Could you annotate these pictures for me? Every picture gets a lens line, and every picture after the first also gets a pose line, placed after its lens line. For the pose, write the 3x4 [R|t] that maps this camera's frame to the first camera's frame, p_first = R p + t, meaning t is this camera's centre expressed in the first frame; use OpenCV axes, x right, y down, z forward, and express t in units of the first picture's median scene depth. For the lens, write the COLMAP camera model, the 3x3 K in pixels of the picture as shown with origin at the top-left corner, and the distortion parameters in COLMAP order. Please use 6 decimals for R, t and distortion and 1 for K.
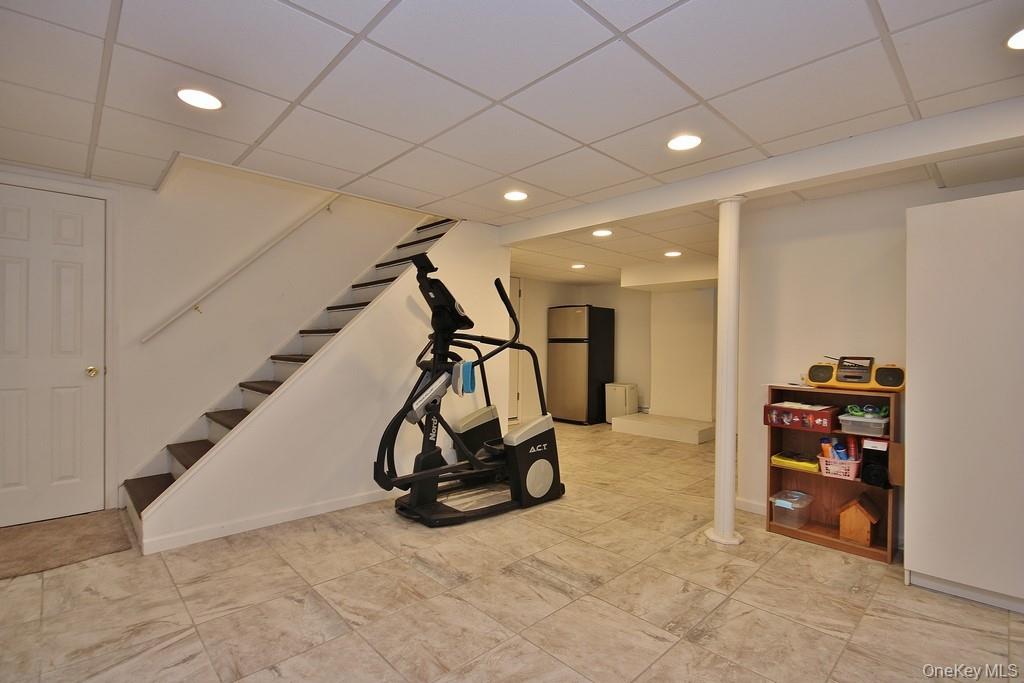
lens RADIAL K [[470.7, 0, 511.6], [0, 470.7, 342.2], [0, 0, 1]] dist [0.001066, -0.006290]
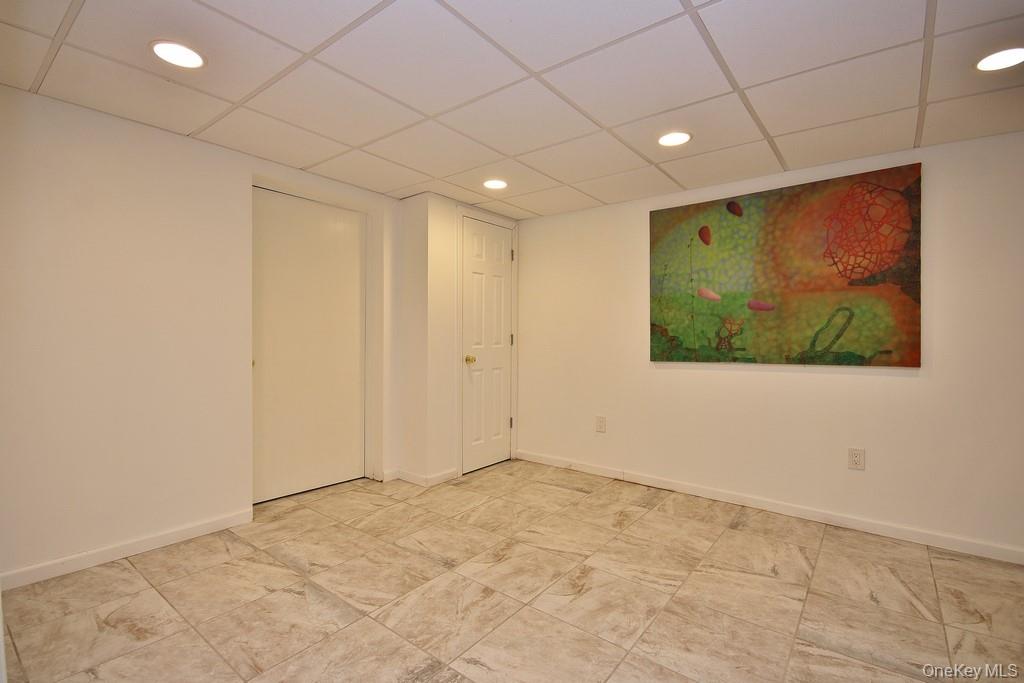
lens RADIAL K [[470.7, 0, 514.5], [0, 470.7, 347.0], [0, 0, 1]] dist [0.001066, -0.006290]
pose [[-0.988248, -0.015028, -0.152116, 0.305442], [-0.017191, 0.999769, 0.012913, 0.020746], [0.151887, 0.015377, -0.988278, 1.499139]]
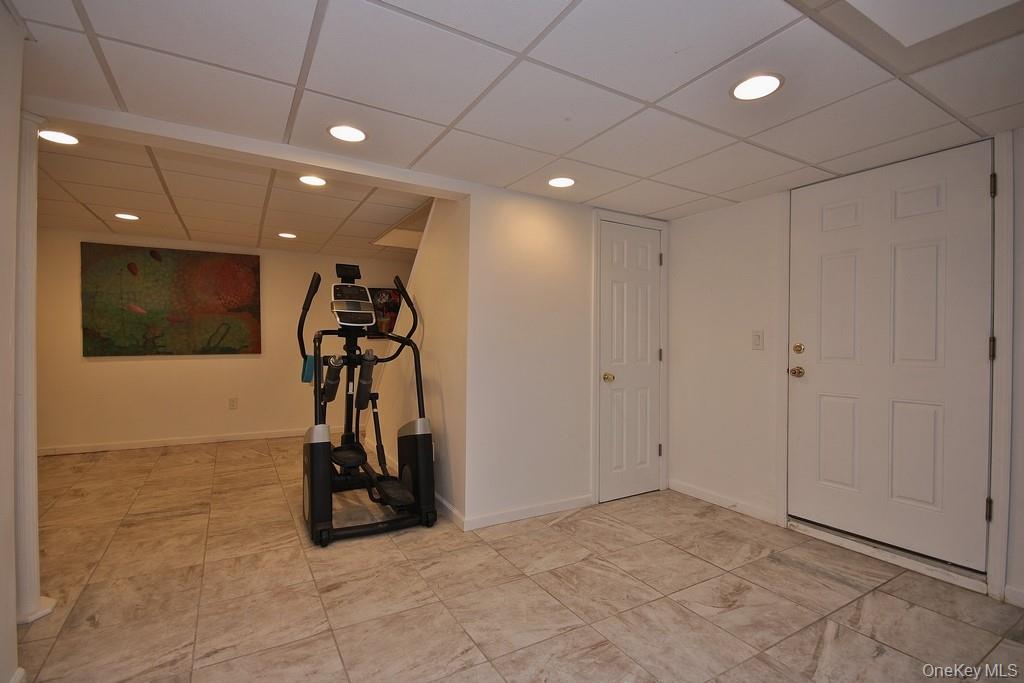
lens RADIAL K [[470.7, 0, 513.9], [0, 470.7, 347.0], [0, 0, 1]] dist [0.001066, -0.006290]
pose [[-0.217669, -0.001319, -0.976022, 1.169304], [-0.005220, 0.999986, -0.000187, 0.028472], [0.976009, 0.005054, -0.217673, 2.260038]]
